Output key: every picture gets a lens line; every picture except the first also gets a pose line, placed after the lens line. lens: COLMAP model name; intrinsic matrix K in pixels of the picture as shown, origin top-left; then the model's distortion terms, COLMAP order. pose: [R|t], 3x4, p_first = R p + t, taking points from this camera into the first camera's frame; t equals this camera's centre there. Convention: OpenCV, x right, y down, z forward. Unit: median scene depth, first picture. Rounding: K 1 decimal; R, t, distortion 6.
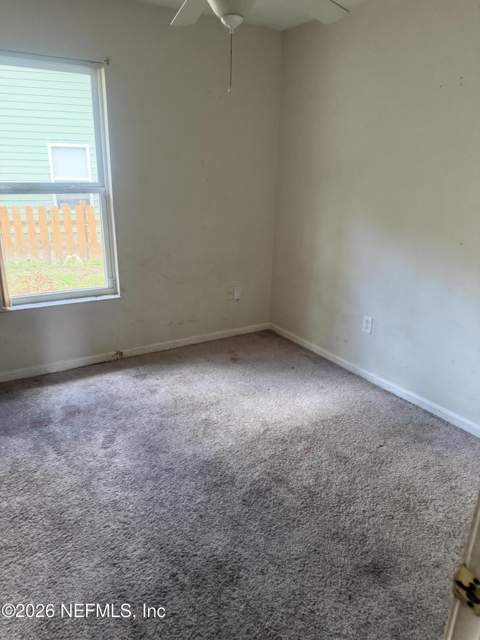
lens RADIAL K [[452.7, 0, 240.0], [0, 452.7, 320.0], [0, 0, 1]] dist [0.095716, -0.151313]
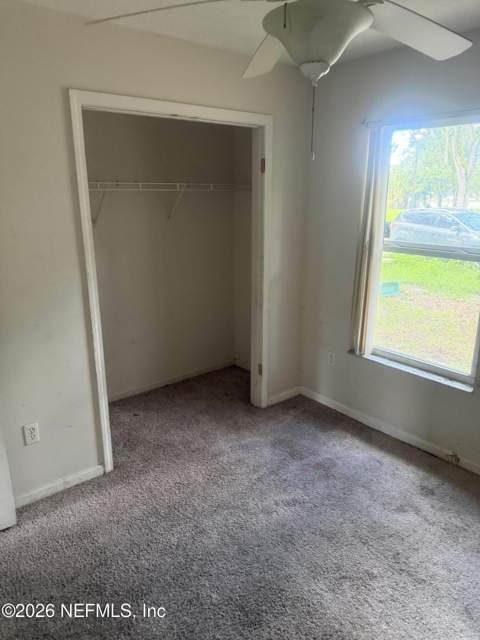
lens RADIAL K [[457.8, 0, 239.4], [0, 457.8, 332.1], [0, 0, 1]] dist [-0.002829, -0.048368]
pose [[0.120572, 0.272127, -0.954677, 0.458411], [-0.320417, 0.920889, 0.222028, -0.218292], [0.939572, 0.279125, 0.198228, 0.525565]]
